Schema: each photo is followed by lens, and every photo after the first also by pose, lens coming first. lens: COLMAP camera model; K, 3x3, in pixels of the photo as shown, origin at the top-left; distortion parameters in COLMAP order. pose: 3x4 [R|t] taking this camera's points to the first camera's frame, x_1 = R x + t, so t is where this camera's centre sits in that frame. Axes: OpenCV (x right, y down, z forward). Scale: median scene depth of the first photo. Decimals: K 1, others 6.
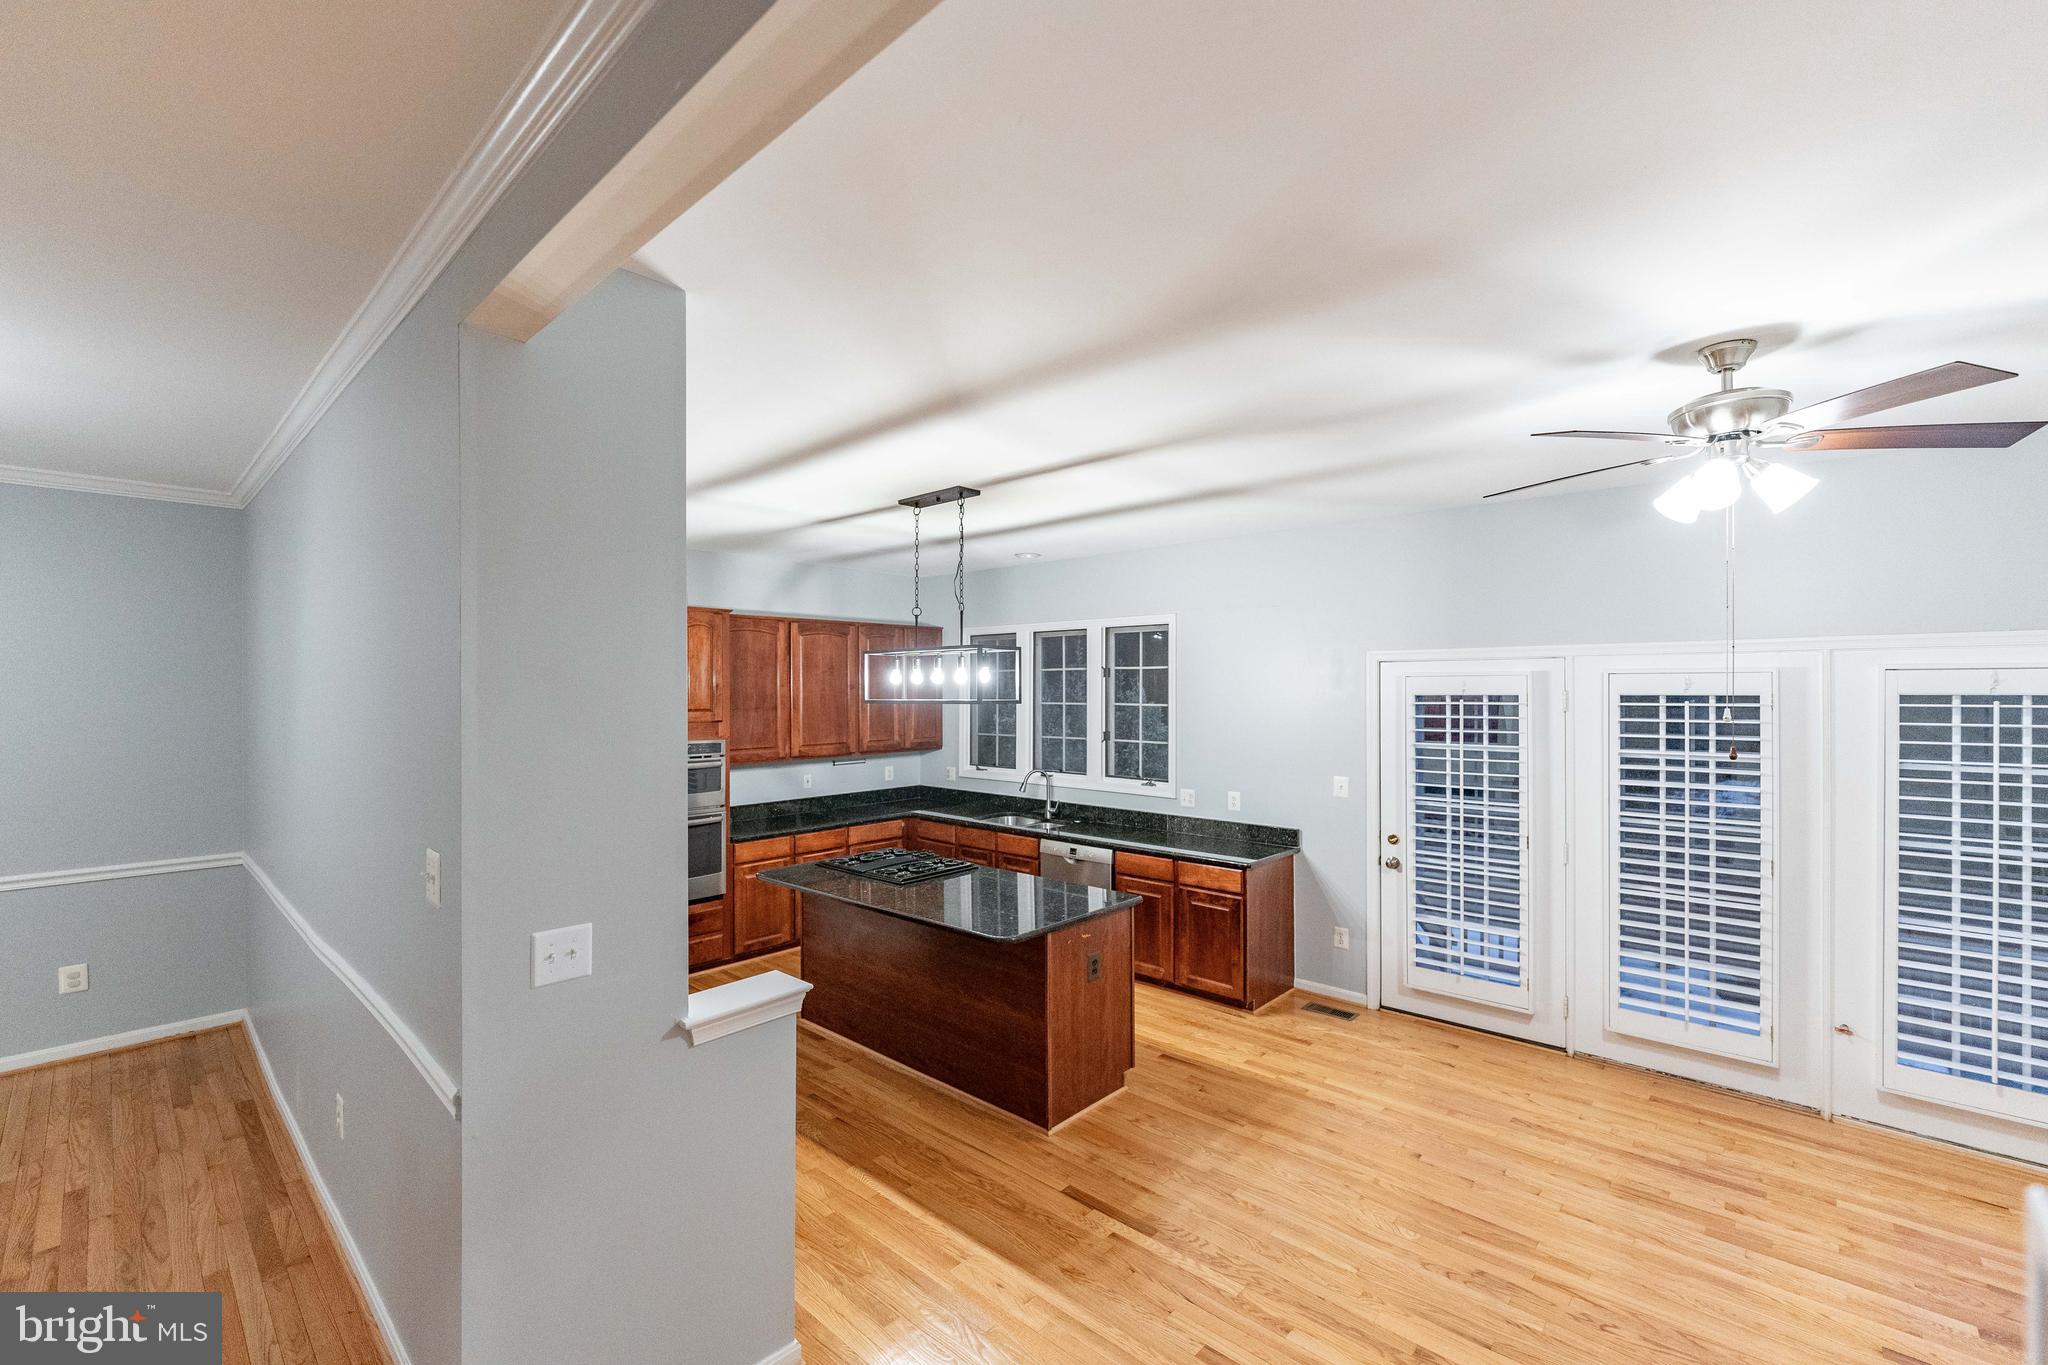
lens RADIAL K [[829.9, 0, 1008.0], [0, 829.9, 690.3], [0, 0, 1]] dist [0.002392, 0.000271]
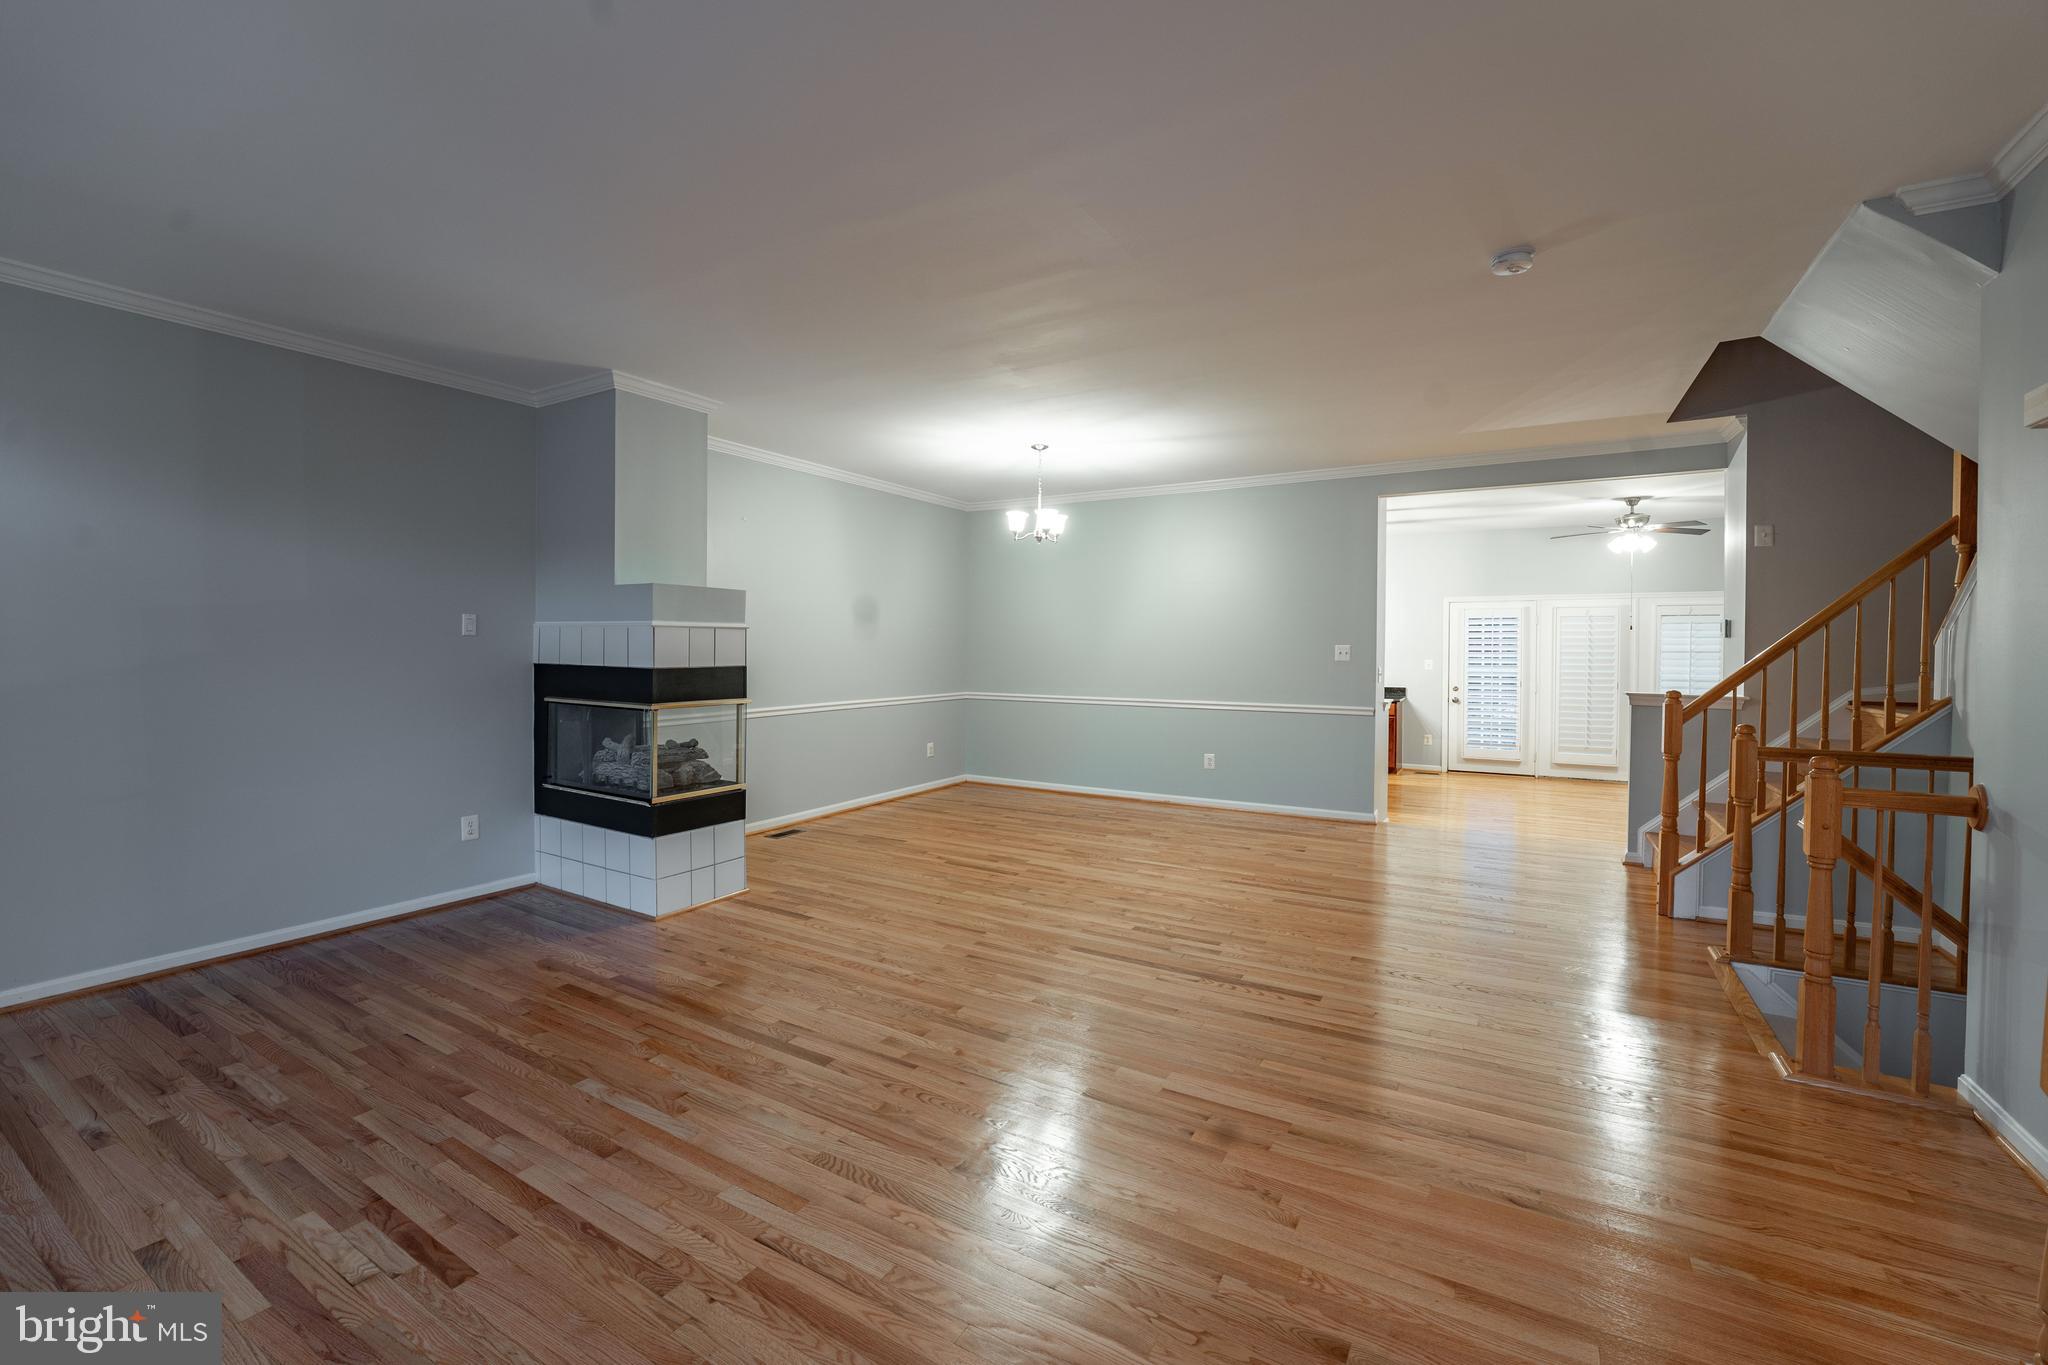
lens RADIAL K [[829.9, 0, 1041.0], [0, 829.9, 674.7], [0, 0, 1]] dist [0.002392, 0.000271]
pose [[0.980369, 0.011063, 0.196860, -0.977677], [-0.016508, 0.999525, 0.026040, 0.110074], [-0.196478, -0.028779, 0.980086, -0.841862]]
